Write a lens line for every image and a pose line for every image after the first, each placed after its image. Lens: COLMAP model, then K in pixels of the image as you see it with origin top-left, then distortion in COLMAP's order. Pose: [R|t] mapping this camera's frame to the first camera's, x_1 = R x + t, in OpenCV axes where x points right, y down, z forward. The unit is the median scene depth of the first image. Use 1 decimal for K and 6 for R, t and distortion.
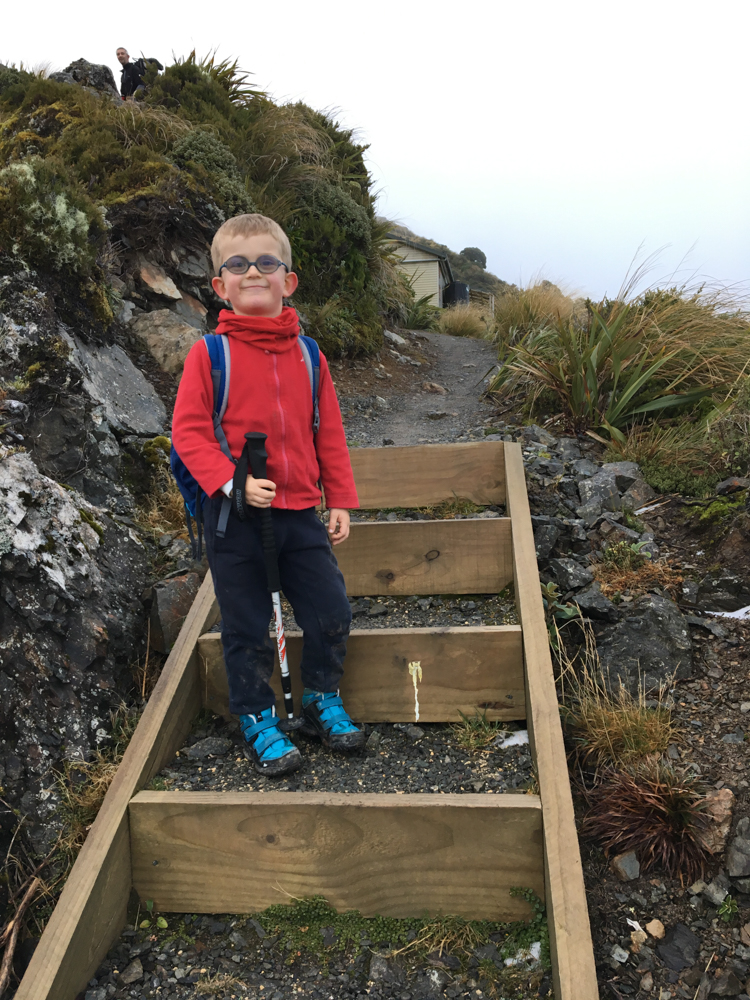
lens RADIAL K [[829.8, 0, 375.0], [0, 829.8, 500.0], [0, 0, 1]] dist [0.095540, -0.157264]
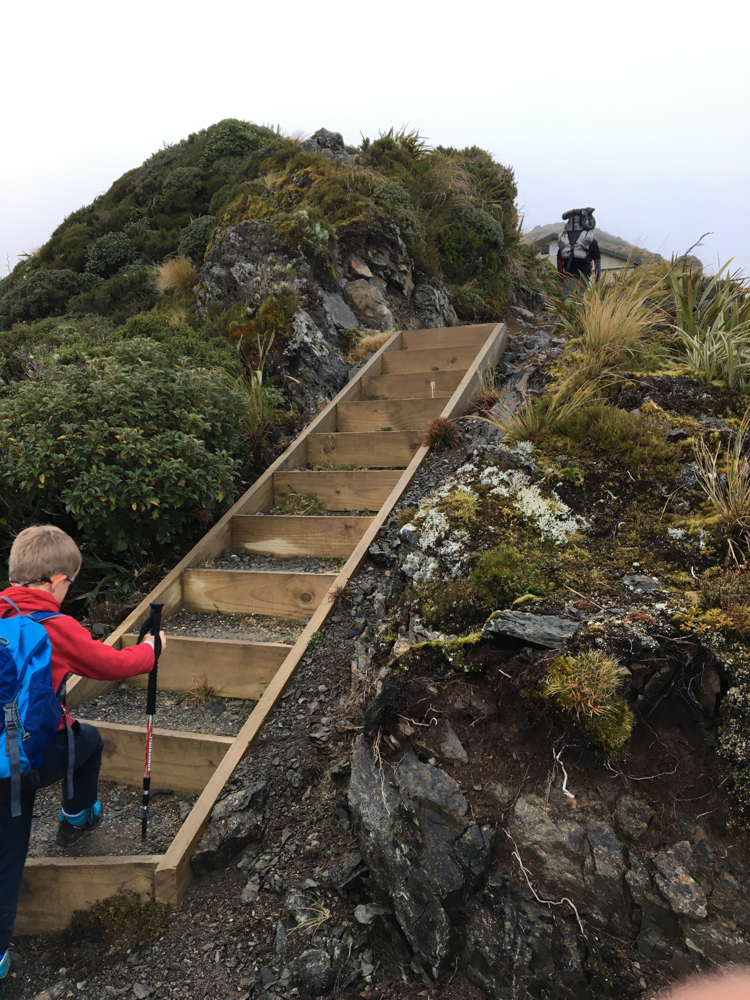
lens RADIAL K [[829.8, 0, 375.0], [0, 829.8, 500.0], [0, 0, 1]] dist [0.095540, -0.157264]
pose [[0.969918, 0.041648, -0.239844, 0.211631], [-0.045770, 0.998884, -0.011637, 0.243997], [0.239092, 0.022265, 0.970742, -0.689903]]
